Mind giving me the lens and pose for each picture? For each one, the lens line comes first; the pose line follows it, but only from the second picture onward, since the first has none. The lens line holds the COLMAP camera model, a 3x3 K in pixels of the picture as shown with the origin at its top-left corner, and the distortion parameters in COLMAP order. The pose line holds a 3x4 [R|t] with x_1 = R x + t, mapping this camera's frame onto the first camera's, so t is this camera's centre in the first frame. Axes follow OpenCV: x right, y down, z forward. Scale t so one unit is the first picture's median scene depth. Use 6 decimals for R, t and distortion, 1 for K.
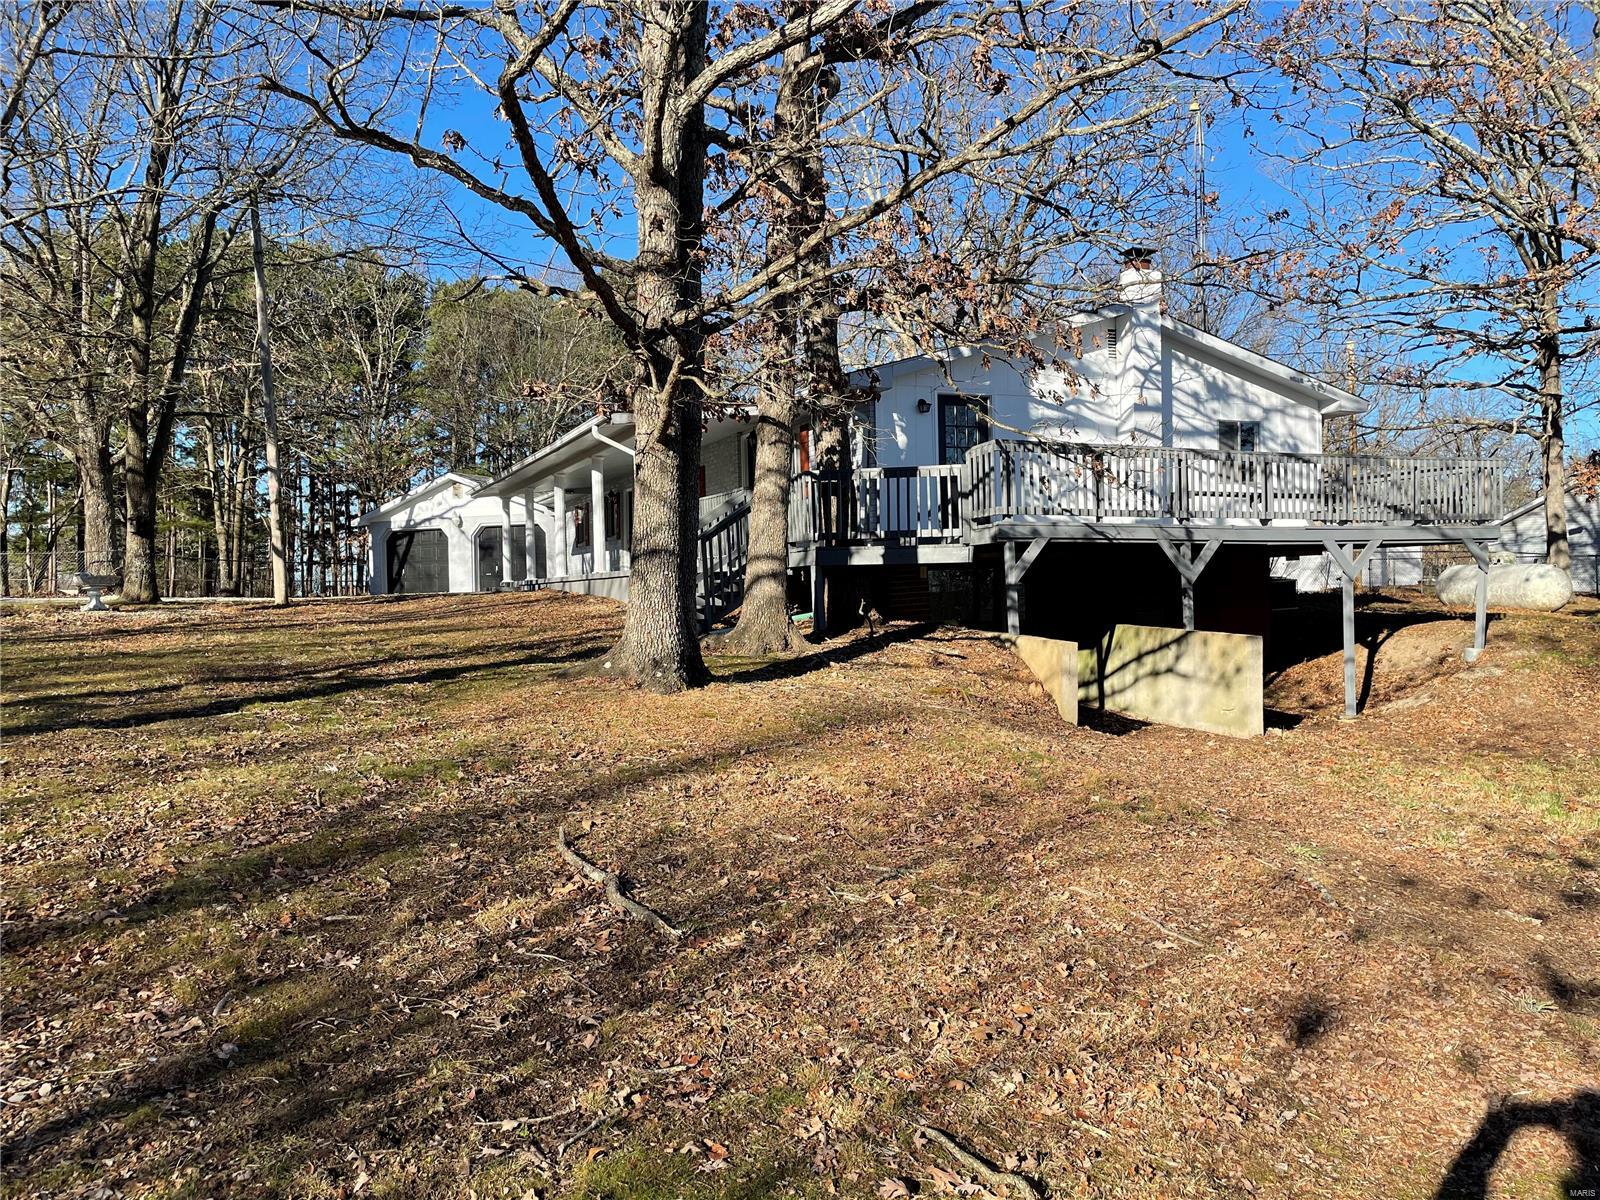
lens RADIAL K [[1160.4, 0, 796.0], [0, 1160.4, 600.4], [0, 0, 1]] dist [0.086408, -0.106975]
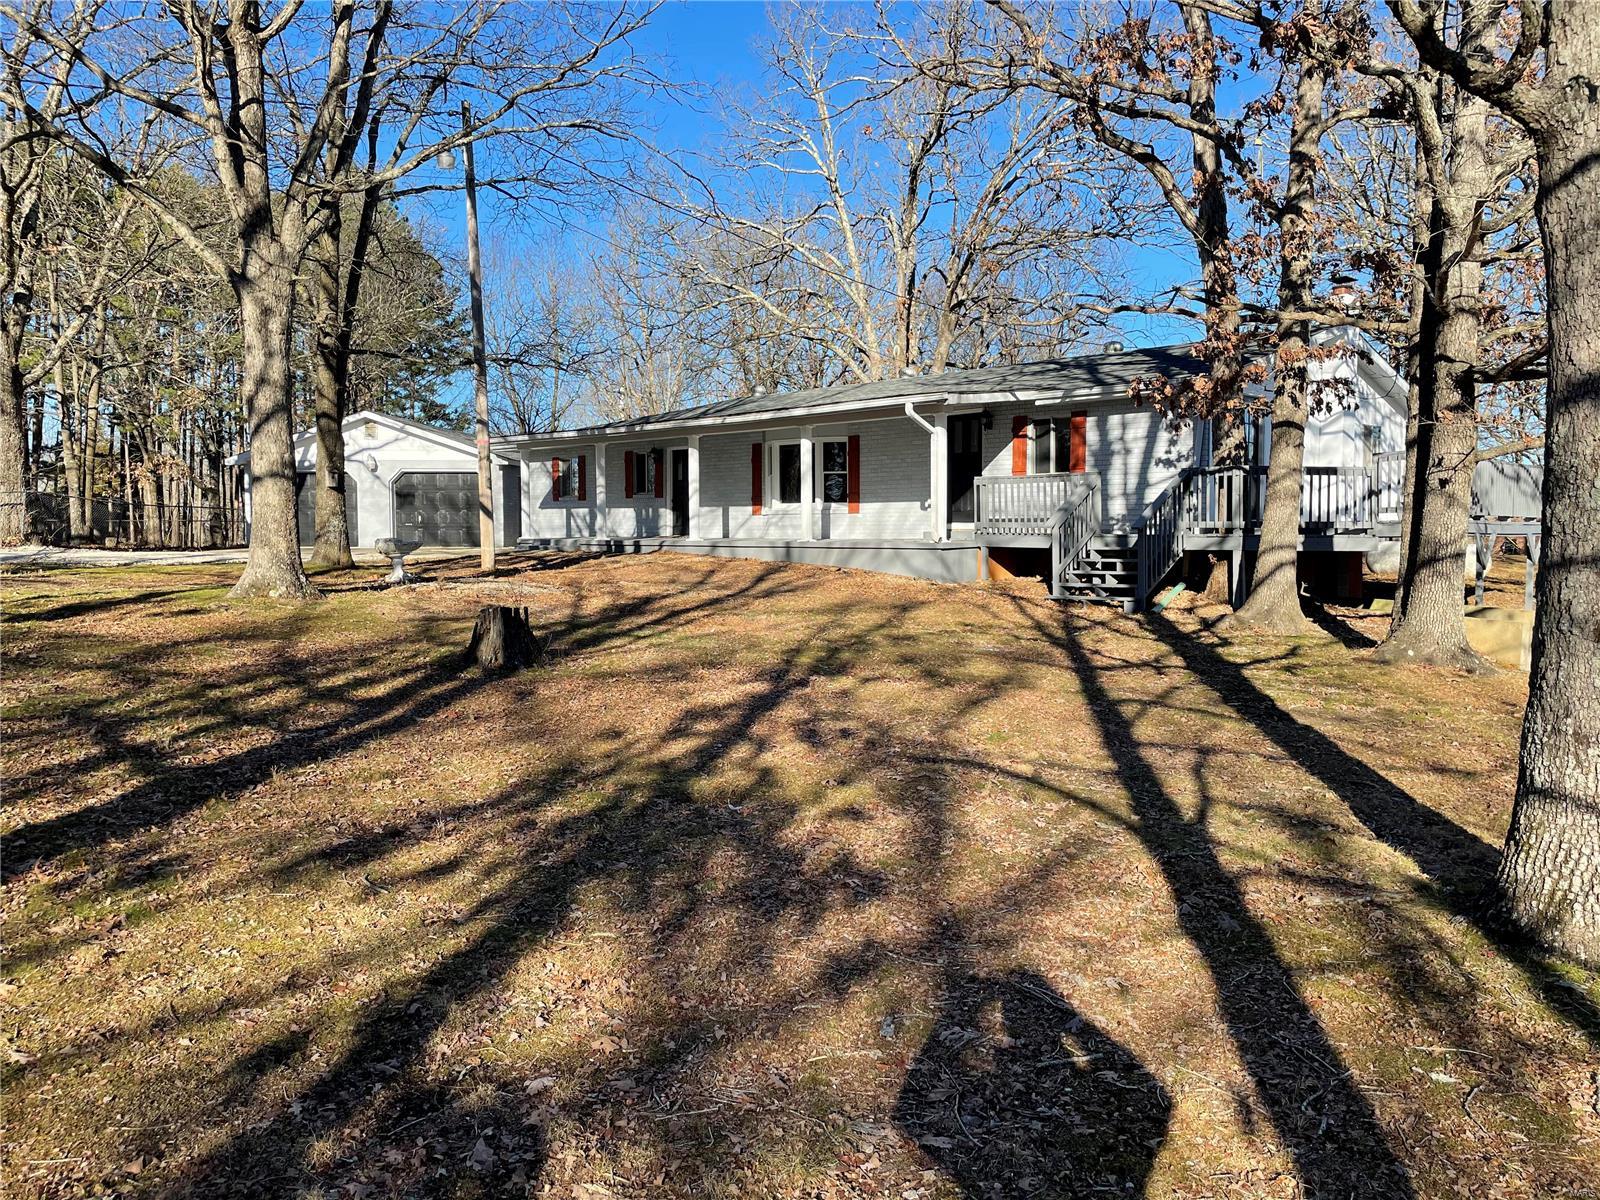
lens RADIAL K [[1160.4, 0, 796.0], [0, 1160.4, 600.4], [0, 0, 1]] dist [0.086408, -0.106975]
pose [[0.944243, 0.002354, 0.329241, -0.490352], [-0.017814, 0.998875, 0.043949, -0.015984], [-0.328767, -0.047364, 0.943223, 0.051783]]
